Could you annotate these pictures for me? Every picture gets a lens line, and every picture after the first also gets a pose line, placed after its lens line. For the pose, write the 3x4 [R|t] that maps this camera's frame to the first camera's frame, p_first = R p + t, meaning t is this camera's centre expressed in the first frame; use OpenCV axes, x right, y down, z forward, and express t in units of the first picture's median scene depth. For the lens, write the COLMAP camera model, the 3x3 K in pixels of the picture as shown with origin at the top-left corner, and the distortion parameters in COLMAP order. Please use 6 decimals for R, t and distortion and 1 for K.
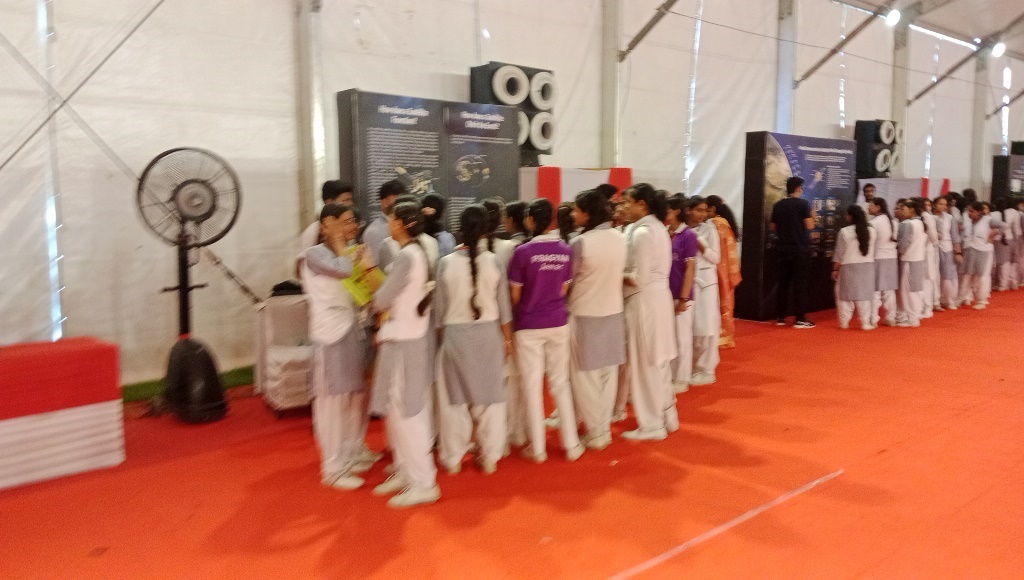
lens RADIAL K [[781.8, 0, 512.0], [0, 781.8, 290.0], [0, 0, 1]] dist [0.069637, -0.138304]
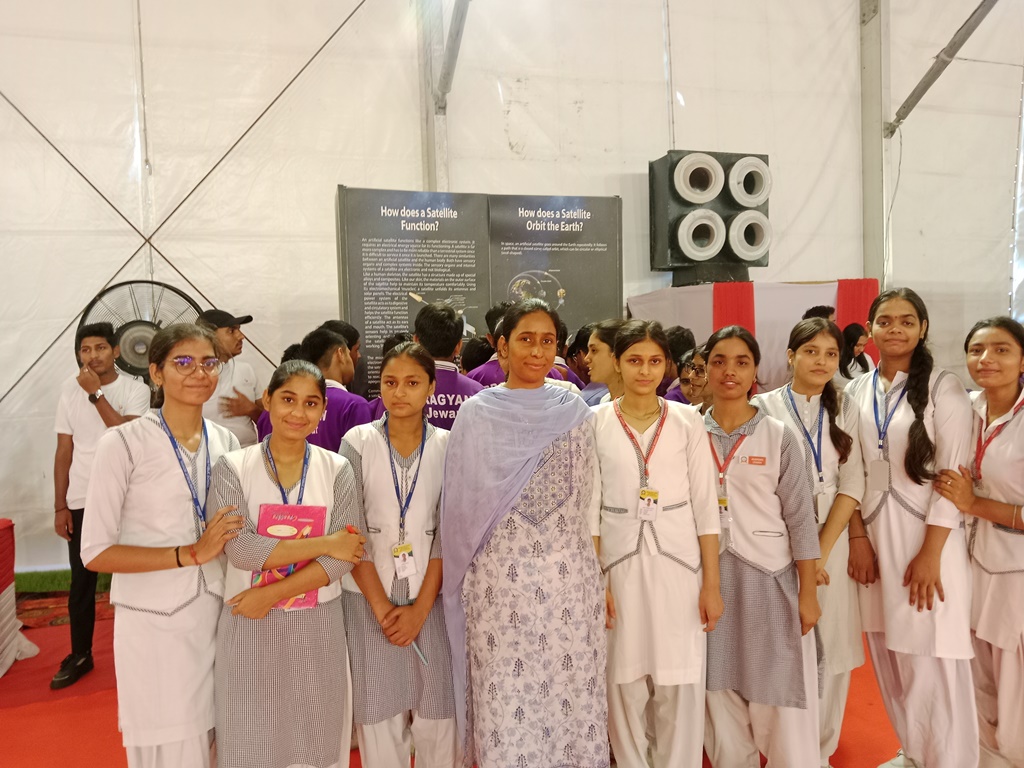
lens RADIAL K [[801.7, 0, 512.0], [0, 801.7, 384.0], [0, 0, 1]] dist [0.092723, -0.180050]
pose [[0.924565, -0.004728, -0.380994, 0.141813], [-0.013251, 0.998919, -0.044553, -0.029369], [0.380793, 0.046241, 0.923503, 0.247962]]
